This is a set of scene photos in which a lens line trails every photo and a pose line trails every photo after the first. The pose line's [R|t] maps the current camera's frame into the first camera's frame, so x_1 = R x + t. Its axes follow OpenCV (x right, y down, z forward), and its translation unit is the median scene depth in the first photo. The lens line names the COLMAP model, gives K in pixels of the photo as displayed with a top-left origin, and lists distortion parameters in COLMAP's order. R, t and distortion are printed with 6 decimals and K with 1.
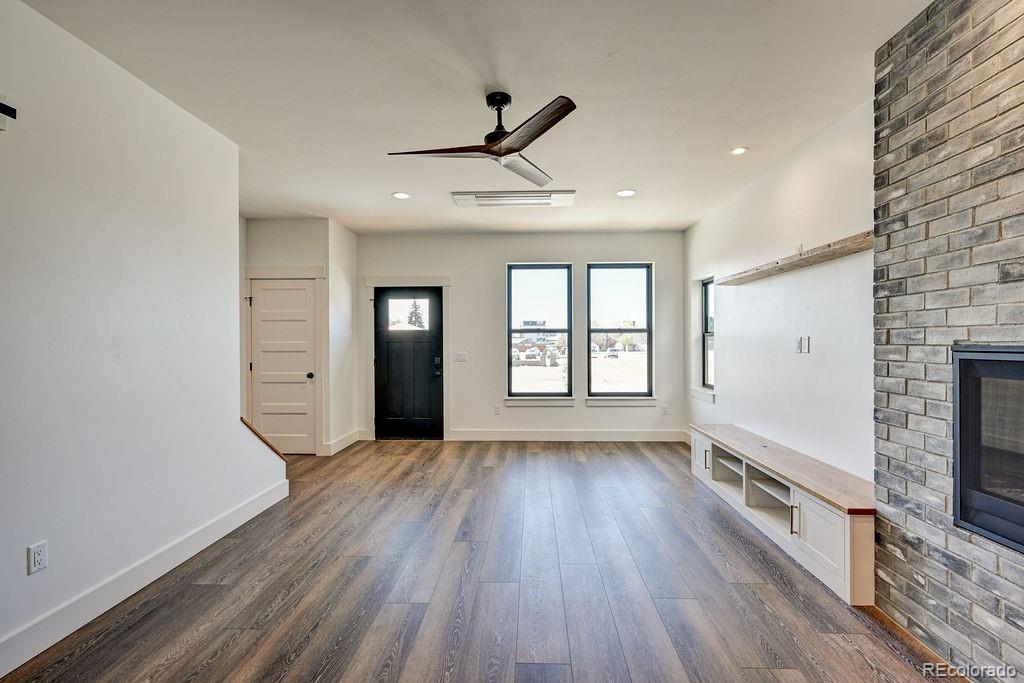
lens RADIAL K [[467.8, 0, 515.5], [0, 467.8, 343.2], [0, 0, 1]] dist [-0.001248, -0.000080]
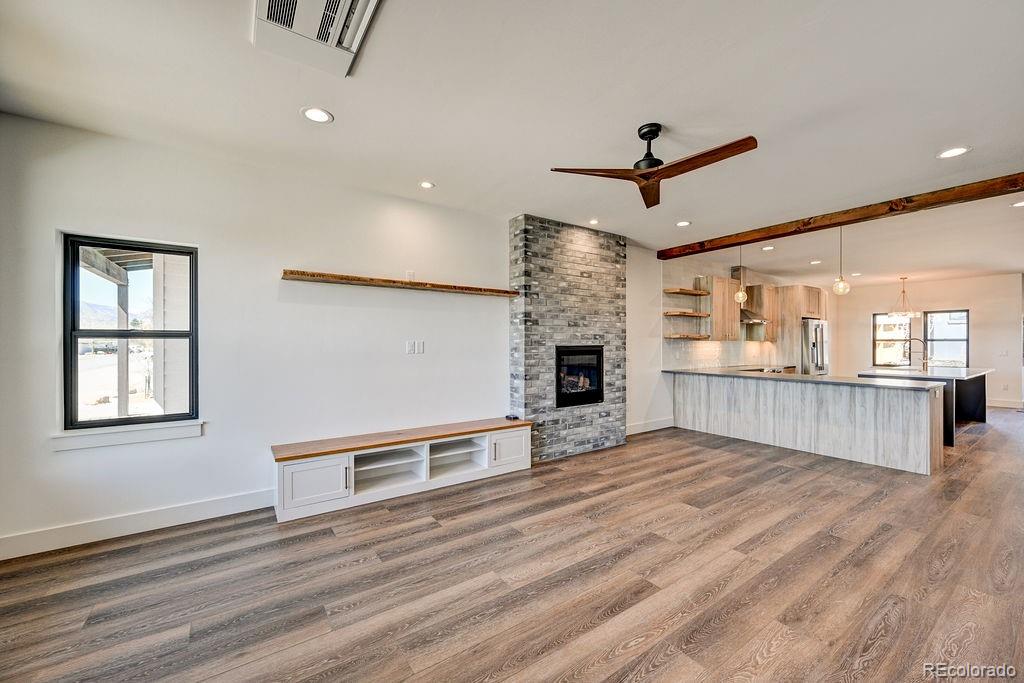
lens RADIAL K [[403.3, 0, 517.0], [0, 403.3, 343.1], [0, 0, 1]] dist [0.000253, 0.000816]
pose [[-0.605671, 0.002724, 0.795711, -0.758552], [0.005655, 0.999984, 0.000881, -0.013135], [-0.795695, 0.005034, -0.605676, 2.282279]]
